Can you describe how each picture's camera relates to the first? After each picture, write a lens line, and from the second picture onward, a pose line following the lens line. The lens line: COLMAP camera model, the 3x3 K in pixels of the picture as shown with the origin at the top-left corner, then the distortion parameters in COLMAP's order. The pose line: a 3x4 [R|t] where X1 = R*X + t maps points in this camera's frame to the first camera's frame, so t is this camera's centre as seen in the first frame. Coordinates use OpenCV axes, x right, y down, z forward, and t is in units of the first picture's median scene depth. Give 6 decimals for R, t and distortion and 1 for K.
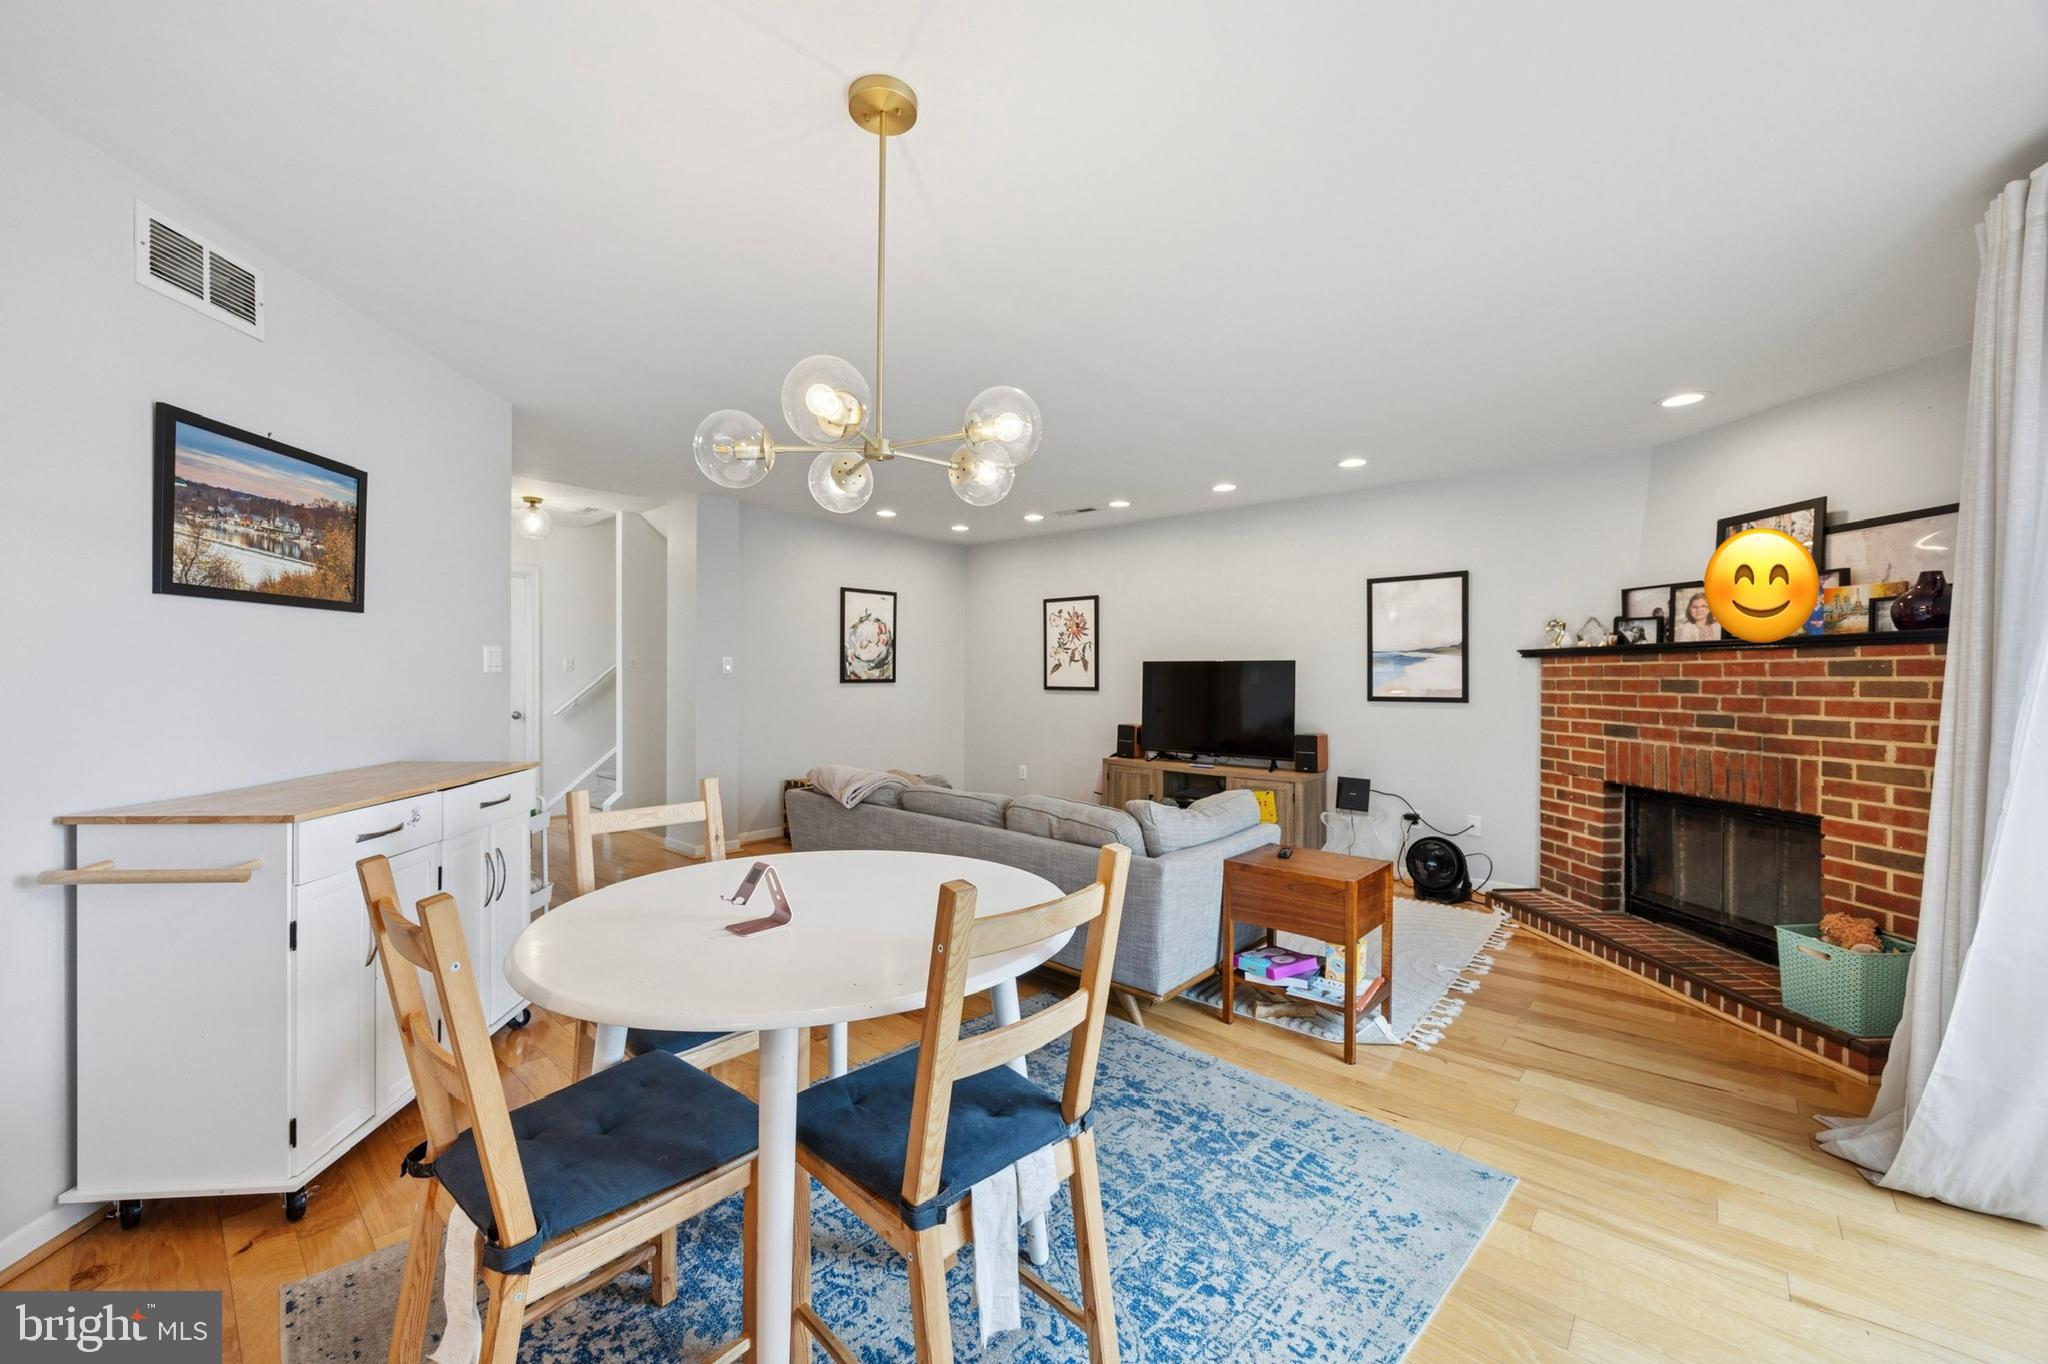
lens RADIAL K [[786.3, 0, 1006.4], [0, 786.3, 683.6], [0, 0, 1]] dist [-0.004127, 0.000813]
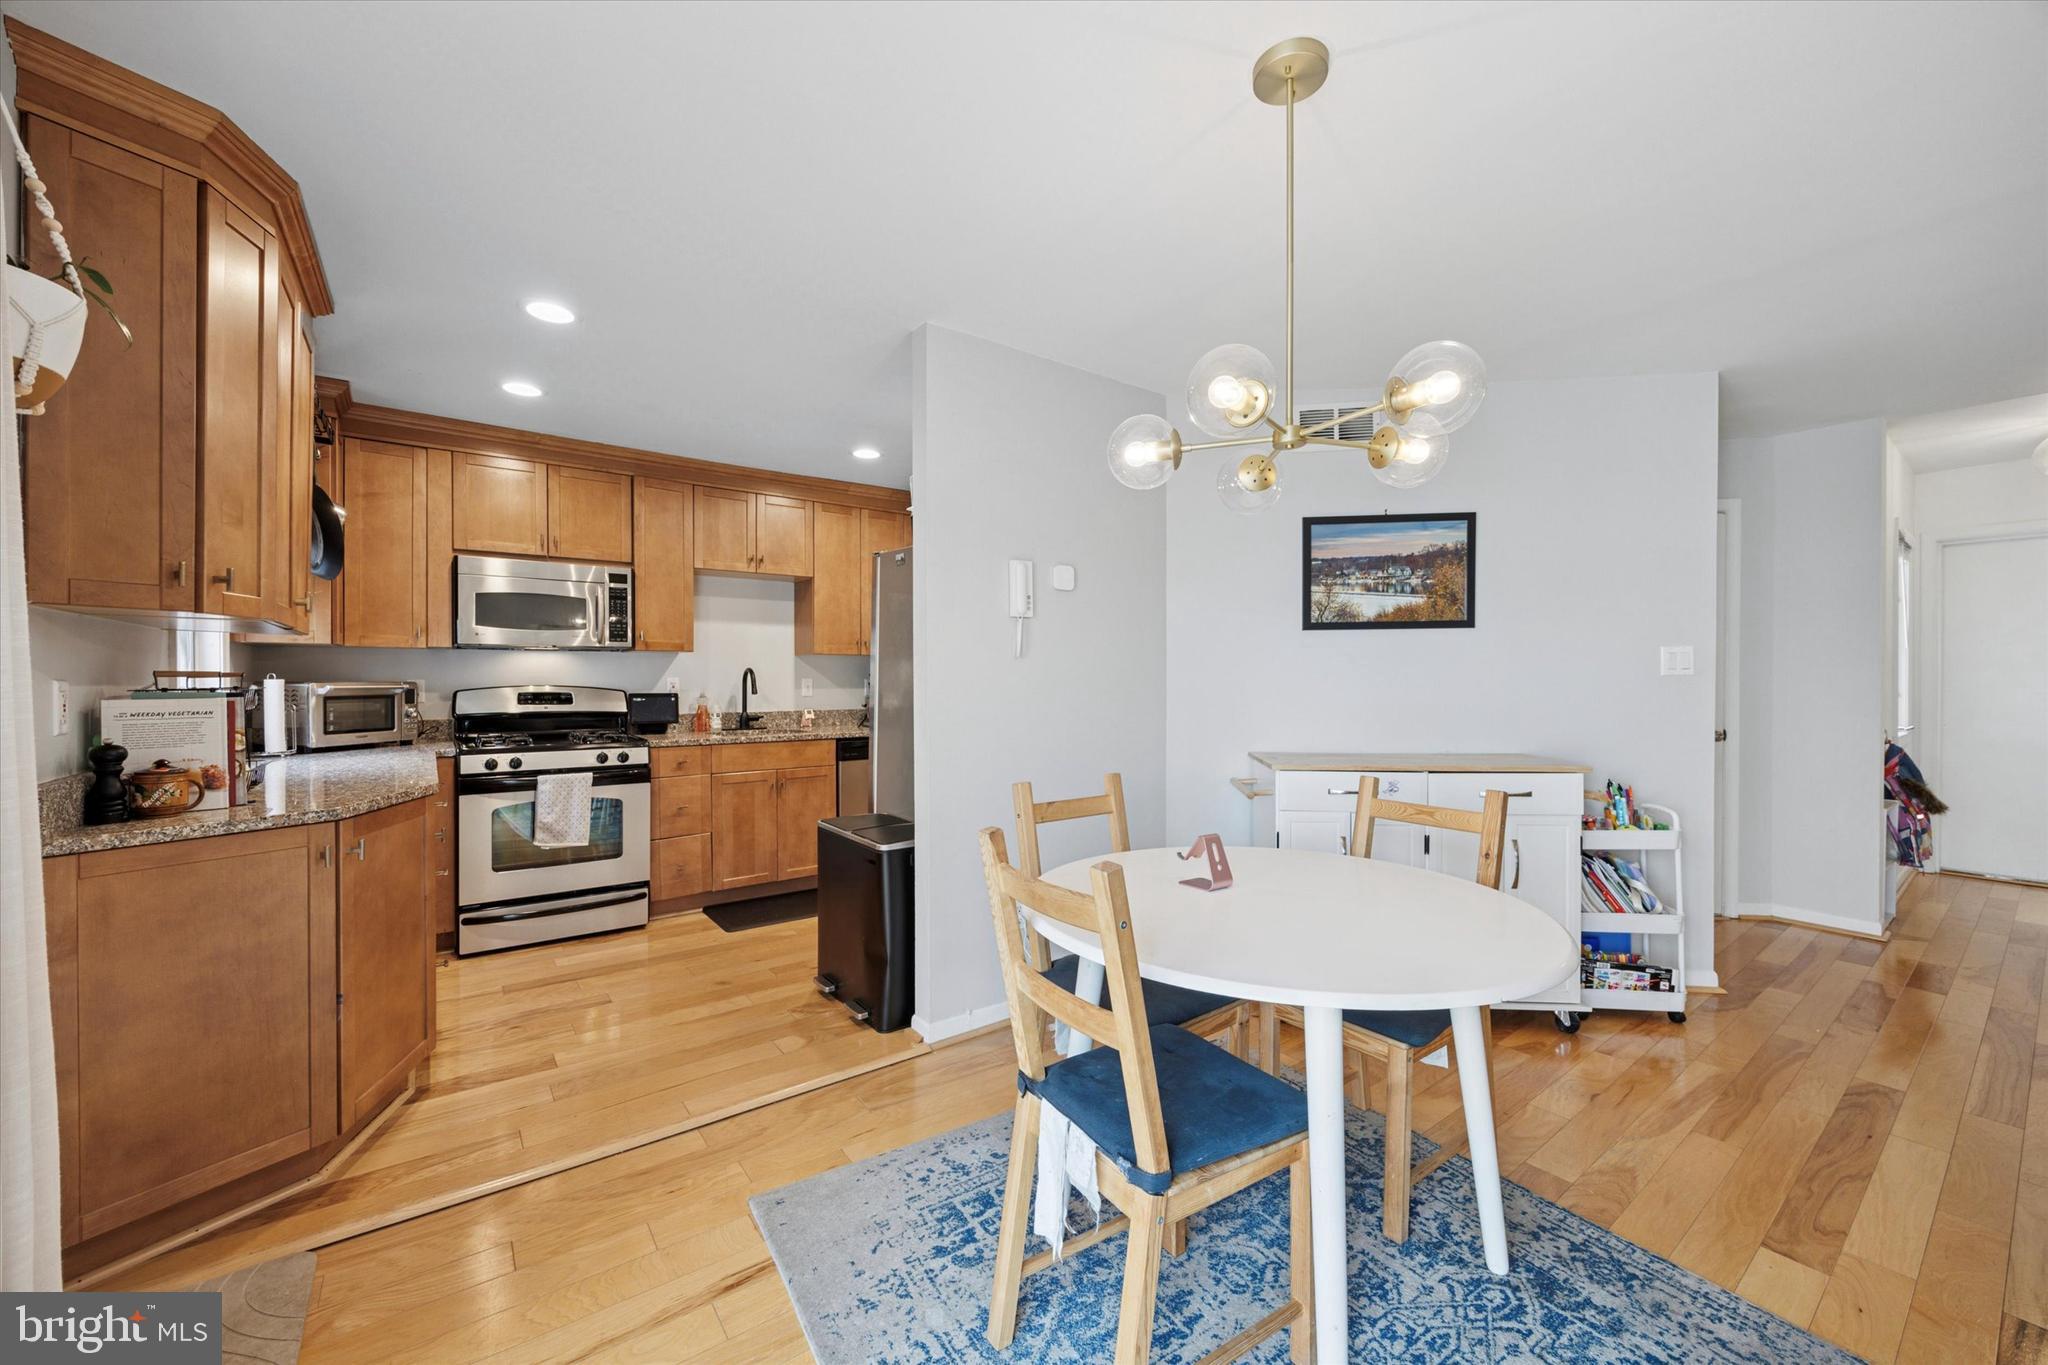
lens RADIAL K [[786.3, 0, 1019.1], [0, 786.3, 680.6], [0, 0, 1]] dist [-0.004127, 0.000813]
pose [[-0.193514, -0.001313, -0.981097, 0.425199], [-0.009163, 0.999958, 0.000469, -0.000933], [0.981055, 0.009080, -0.193518, 0.439234]]
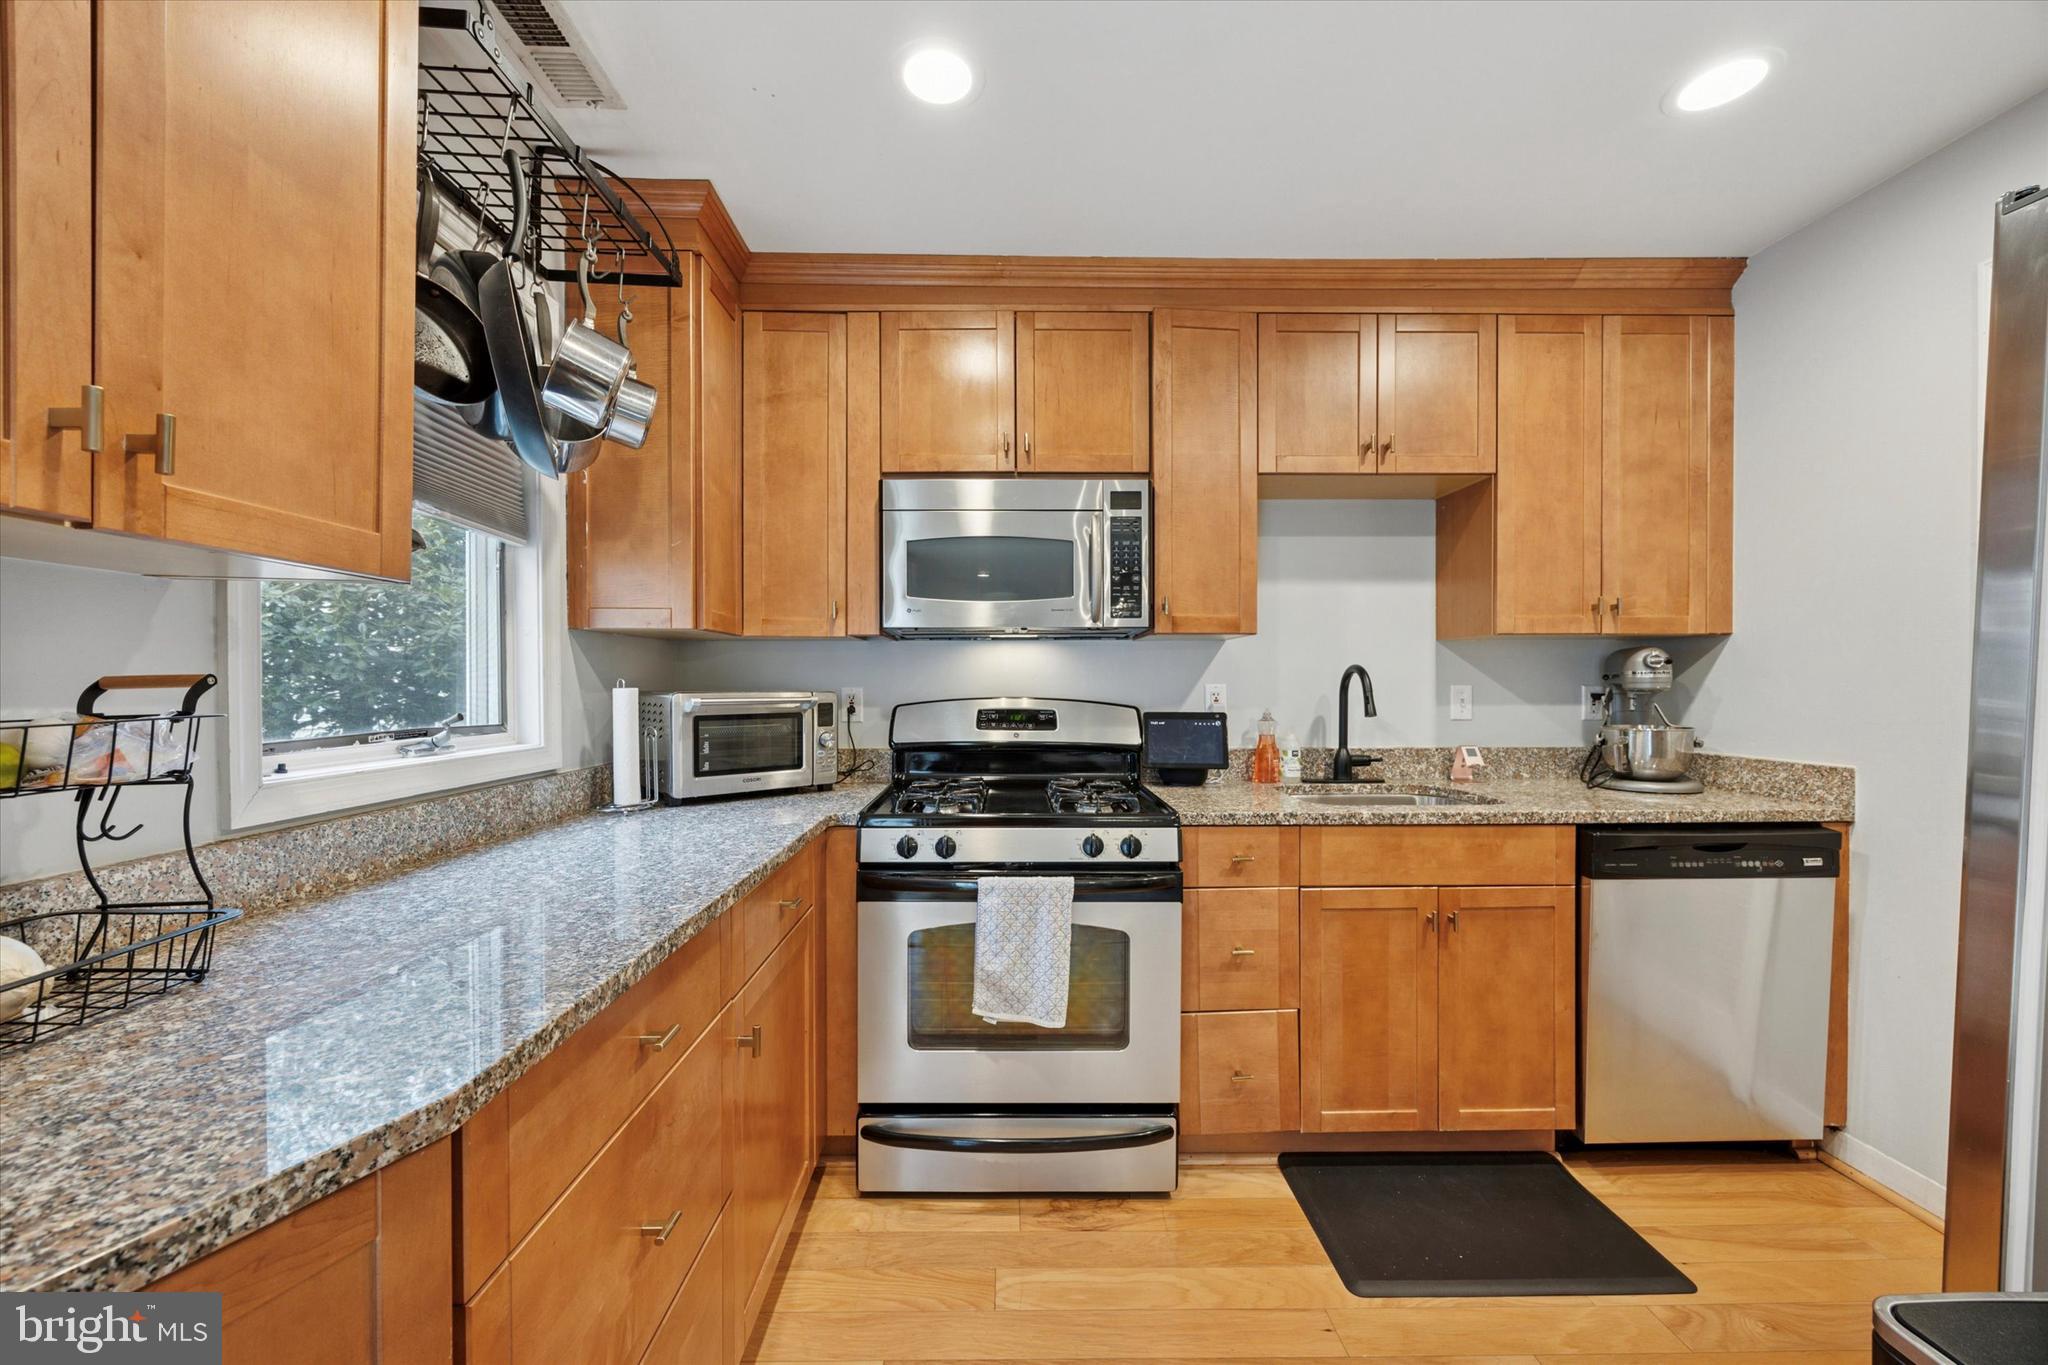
lens RADIAL K [[786.3, 0, 1018.2], [0, 786.3, 691.3], [0, 0, 1]] dist [-0.004127, 0.000813]
pose [[-0.734803, 0.002862, -0.678274, -0.162977], [-0.008277, 0.999879, 0.013185, -0.001185], [0.678230, 0.015302, -0.734690, -0.002895]]
